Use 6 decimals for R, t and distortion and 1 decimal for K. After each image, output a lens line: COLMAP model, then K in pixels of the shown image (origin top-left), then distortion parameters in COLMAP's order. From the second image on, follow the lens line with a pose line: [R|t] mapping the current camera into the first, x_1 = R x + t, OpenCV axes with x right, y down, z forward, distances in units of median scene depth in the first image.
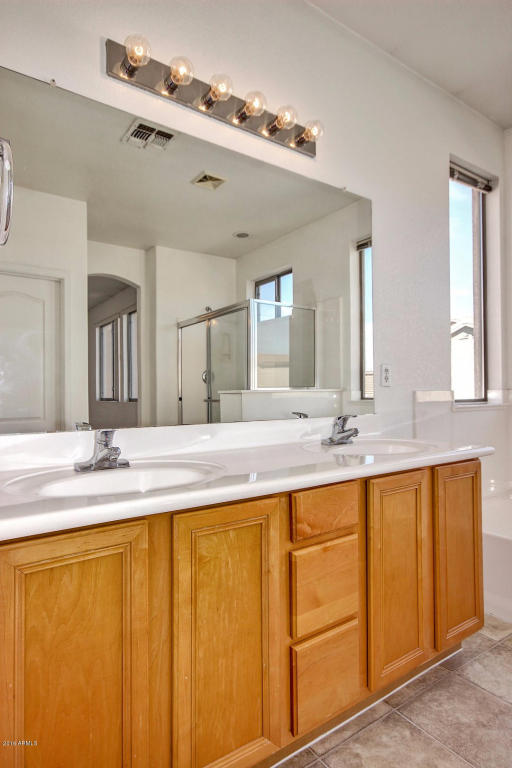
lens RADIAL K [[441.2, 0, 252.3], [0, 441.2, 386.0], [0, 0, 1]] dist [0.009924, 0.002590]
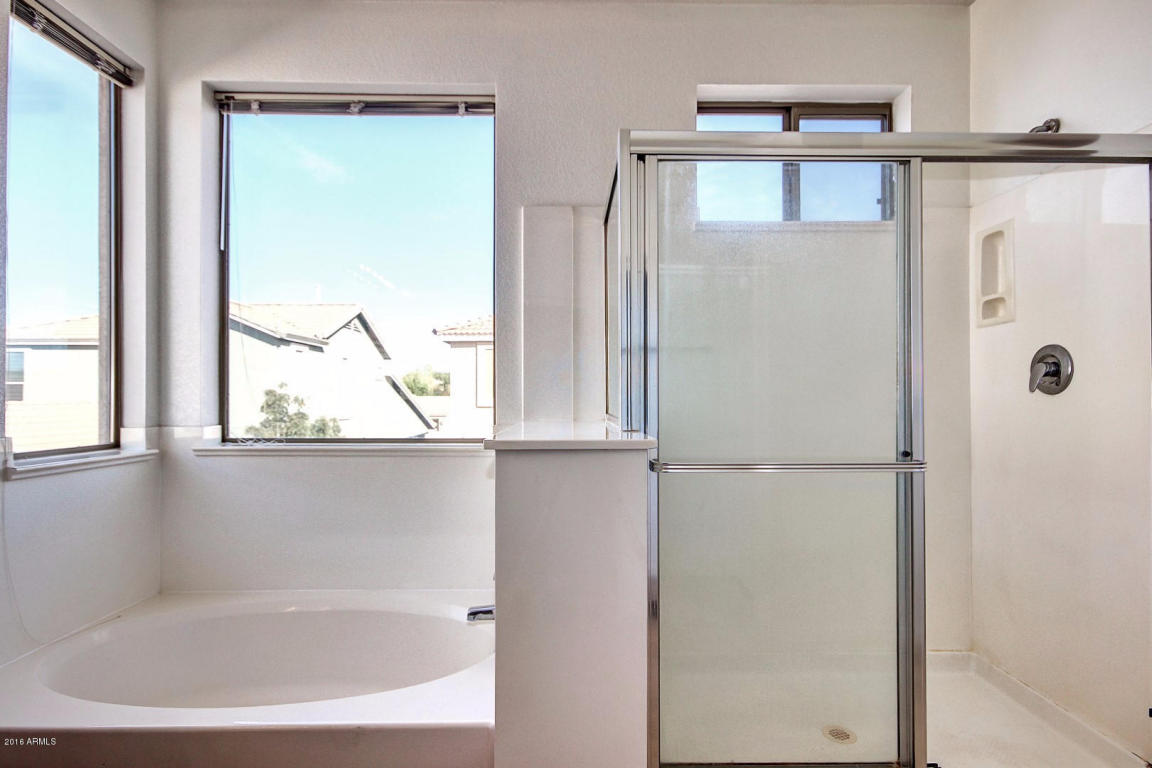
lens RADIAL K [[574.1, 0, 576.7], [0, 574.1, 393.2], [0, 0, 1]] dist [0.000153, 0.000364]
pose [[0.568957, 0.007949, 0.822329, 0.363254], [-0.012481, 0.999922, -0.001031, -0.060946], [-0.822273, -0.009677, 0.569011, 0.118628]]
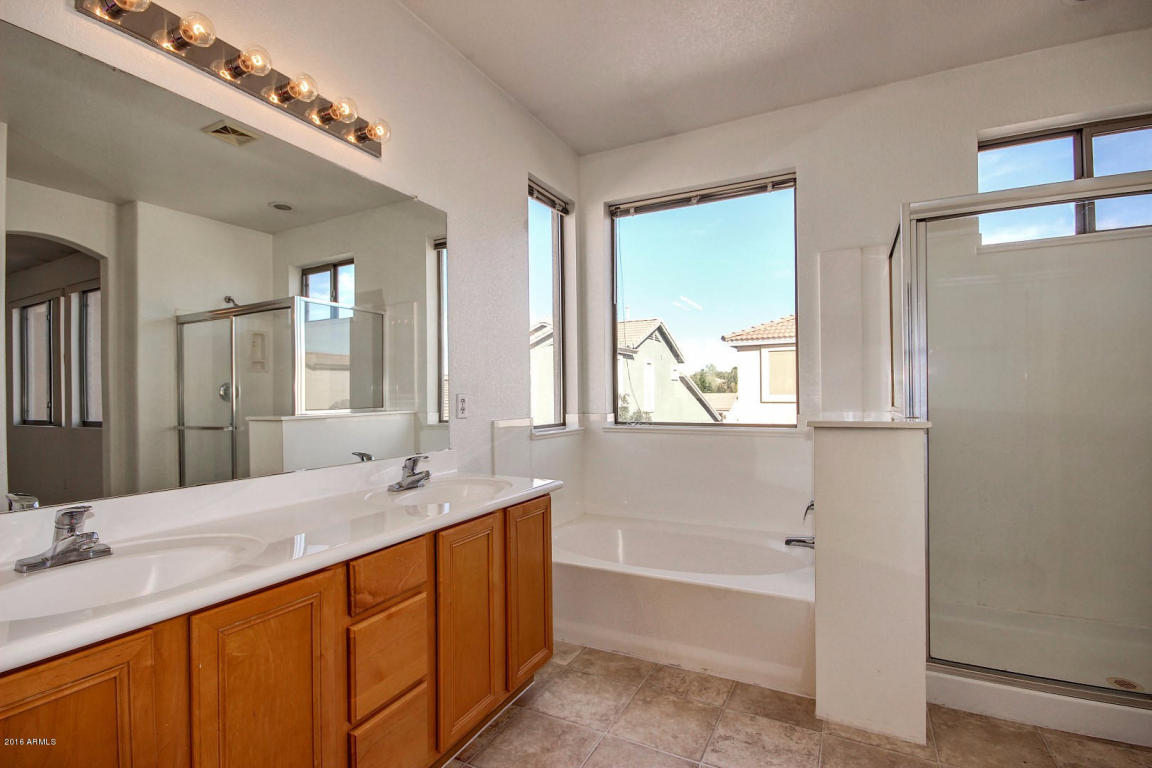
lens RADIAL K [[534.2, 0, 580.0], [0, 534.2, 390.7], [0, 0, 1]] dist [0.001091, -0.005662]
pose [[0.883370, -0.001600, 0.468674, -0.003197], [-0.000034, 0.999994, 0.003477, -0.067501], [-0.468677, -0.003088, 0.883364, -0.107715]]
